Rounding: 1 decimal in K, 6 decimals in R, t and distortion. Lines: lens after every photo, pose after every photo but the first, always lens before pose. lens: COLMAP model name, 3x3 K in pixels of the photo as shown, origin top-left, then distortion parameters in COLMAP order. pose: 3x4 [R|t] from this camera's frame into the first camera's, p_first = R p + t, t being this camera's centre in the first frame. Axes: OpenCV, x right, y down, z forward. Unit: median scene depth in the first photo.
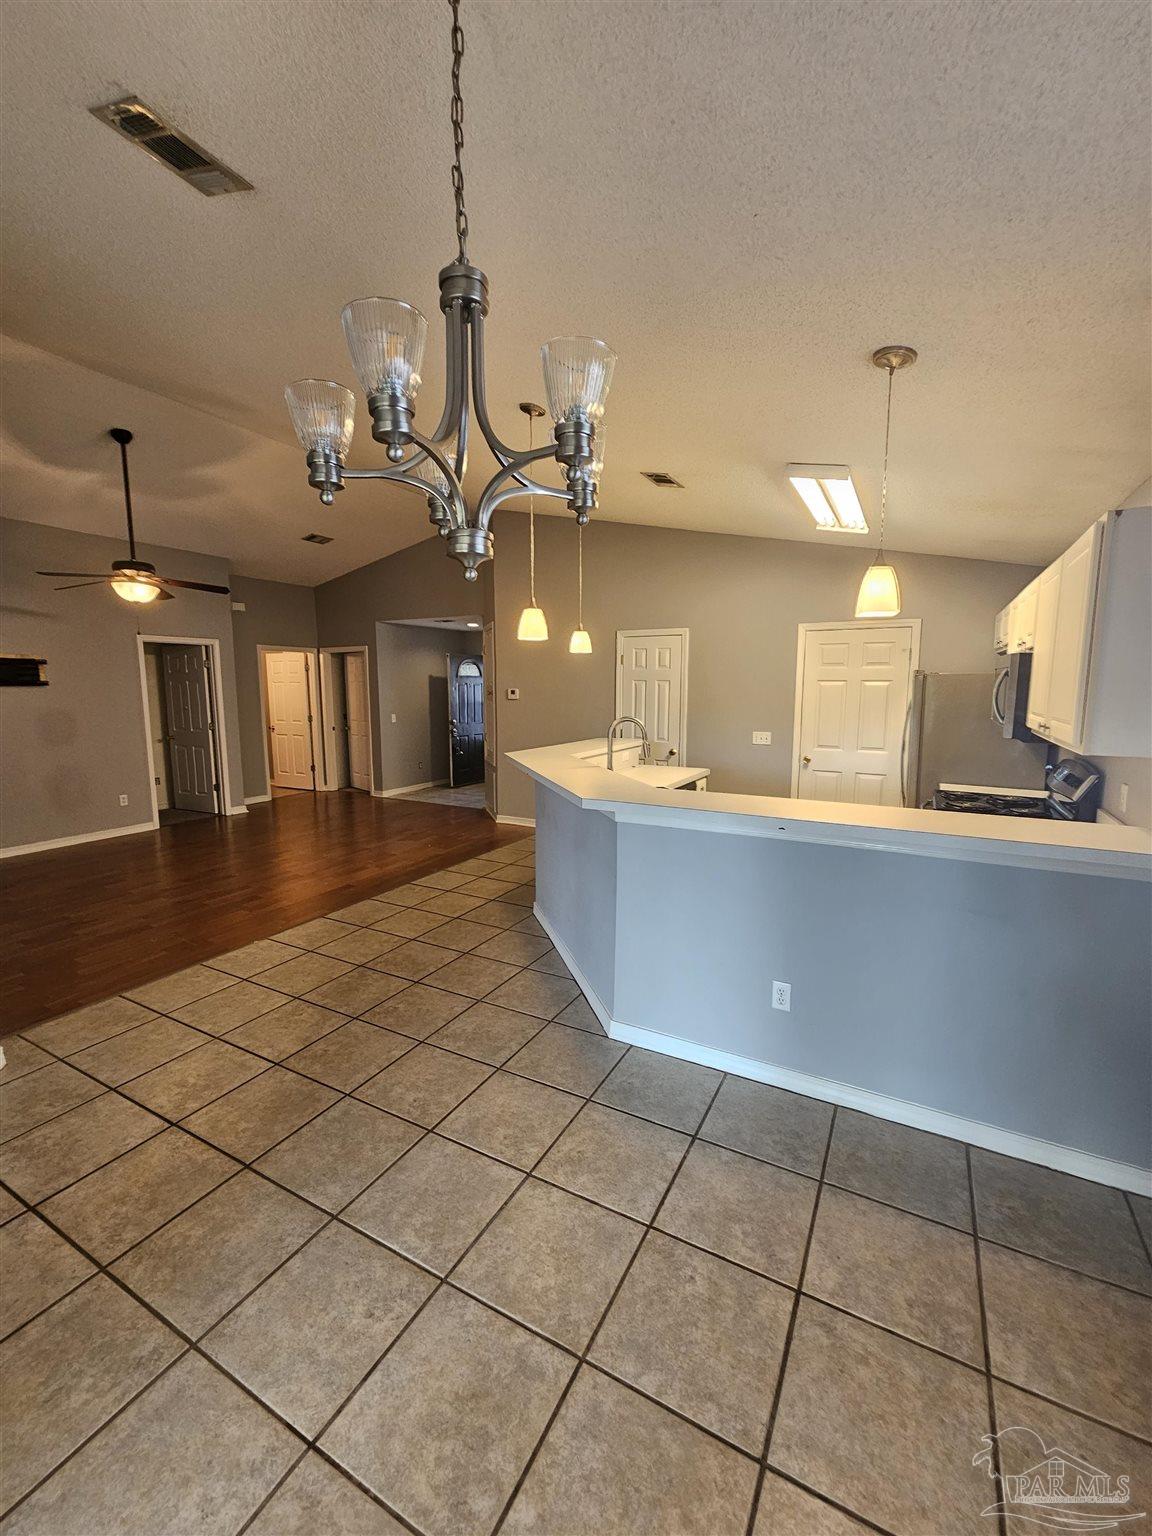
lens RADIAL K [[626.2, 0, 578.1], [0, 626.2, 770.1], [0, 0, 1]] dist [-0.001549, -0.000306]
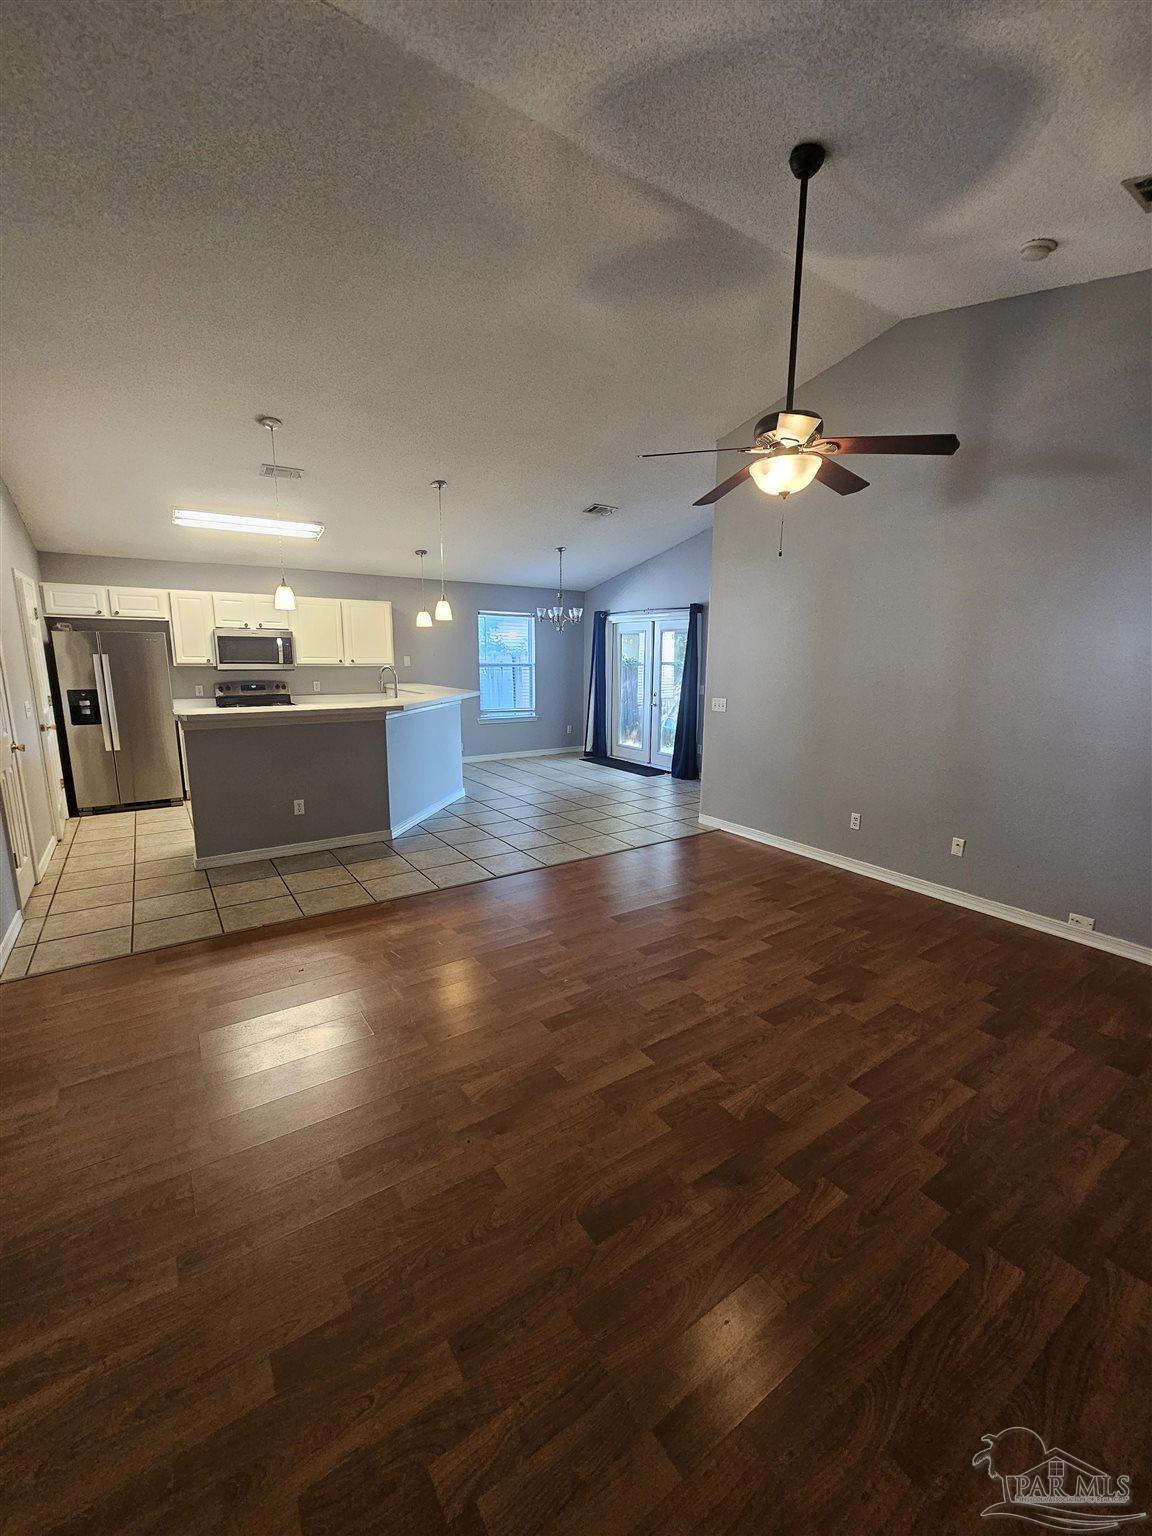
lens RADIAL K [[624.7, 0, 581.4], [0, 624.7, 773.1], [0, 0, 1]] dist [-0.002185, -0.000494]
pose [[-0.889756, -0.097811, 0.445834, -1.674303], [0.051171, 0.949236, 0.310375, -0.444170], [-0.453560, 0.298971, -0.839583, 3.309422]]
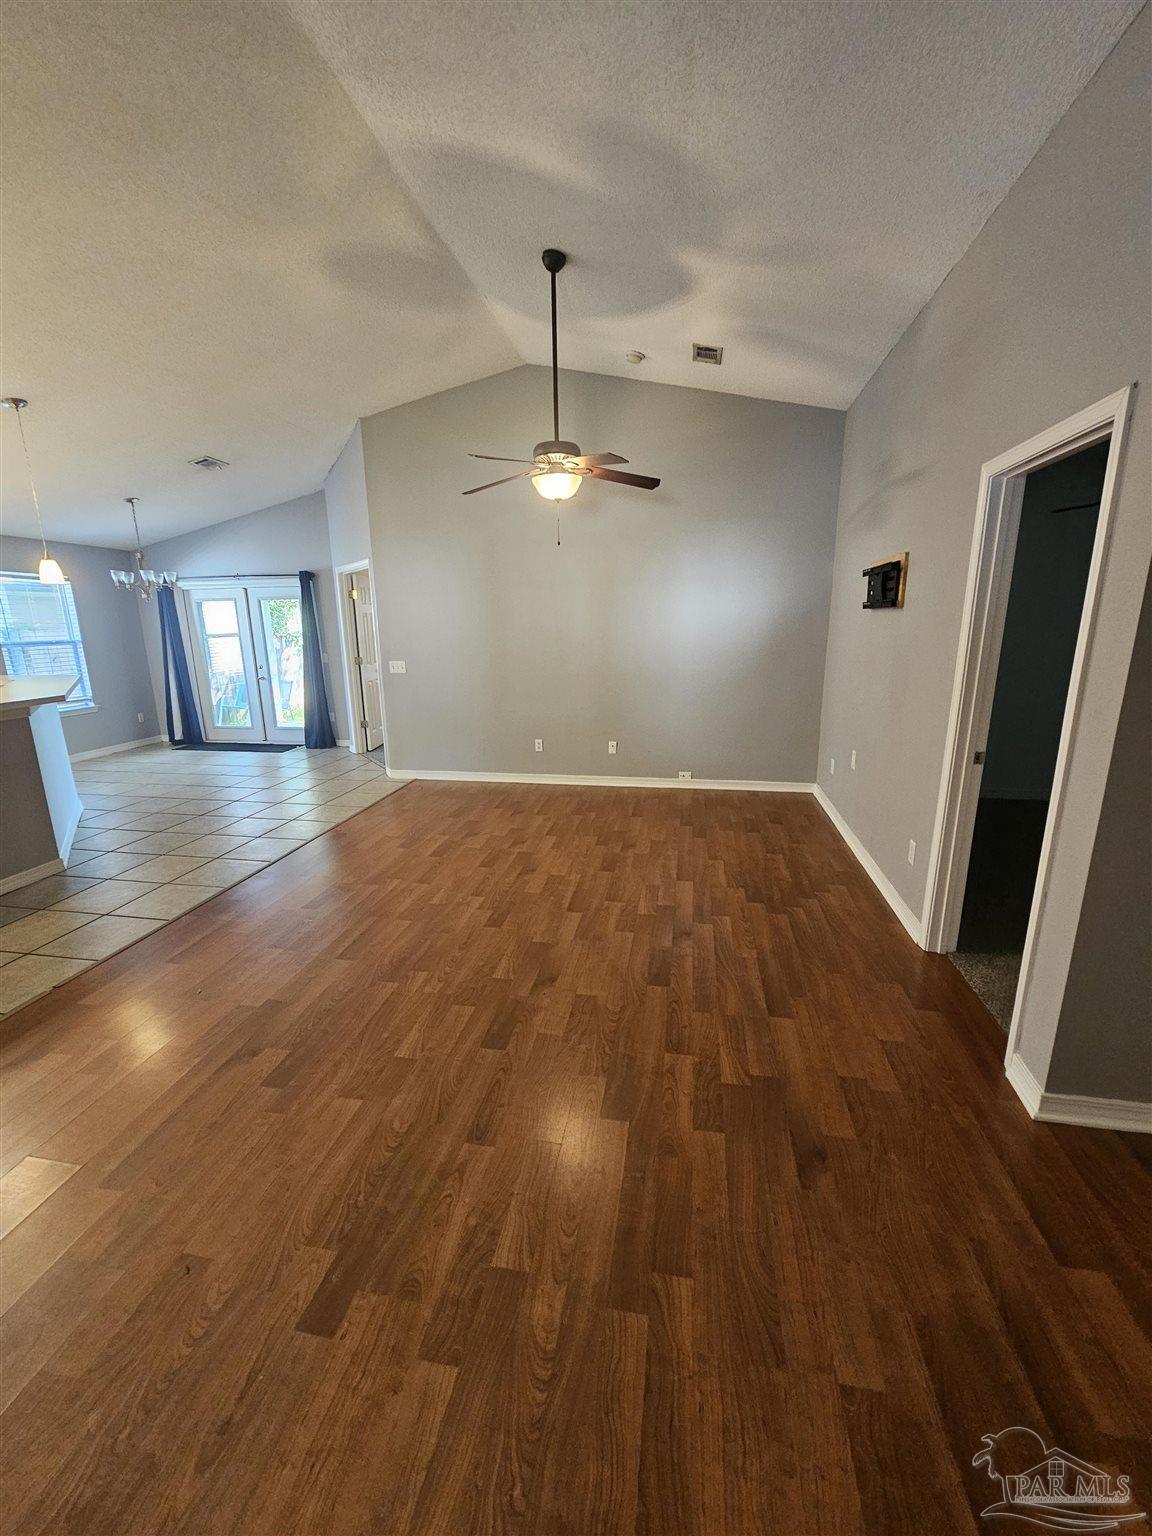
lens RADIAL K [[628.4, 0, 576.0], [0, 628.4, 768.0], [0, 0, 1]] dist [-0.001977, -0.000448]
pose [[-0.949597, 0.082475, -0.302428, -0.957234], [-0.032156, 0.934050, 0.355691, -0.488377], [0.311818, 0.347488, -0.884320, 3.683383]]
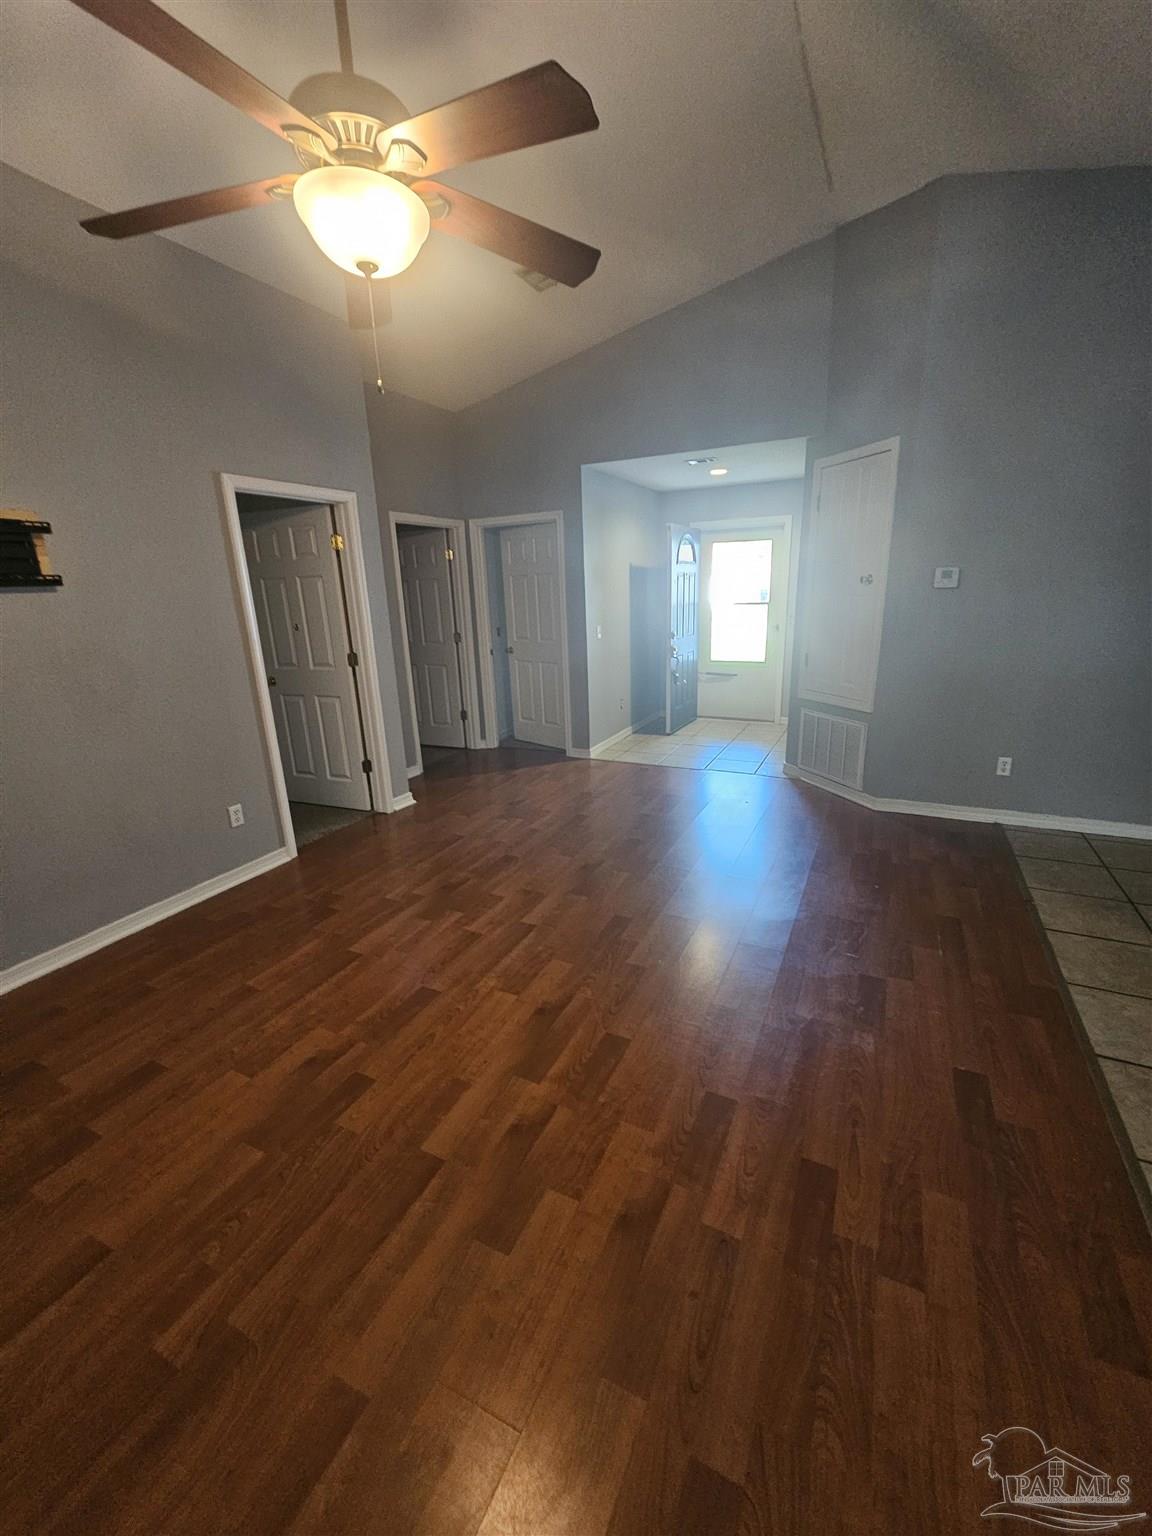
lens RADIAL K [[624.7, 0, 581.4], [0, 624.7, 773.1], [0, 0, 1]] dist [-0.002185, -0.000494]
pose [[0.998564, -0.043049, 0.031871, -1.280835], [0.037641, 0.987313, 0.154259, -0.152309], [-0.038108, -0.152838, 0.987516, 1.364270]]
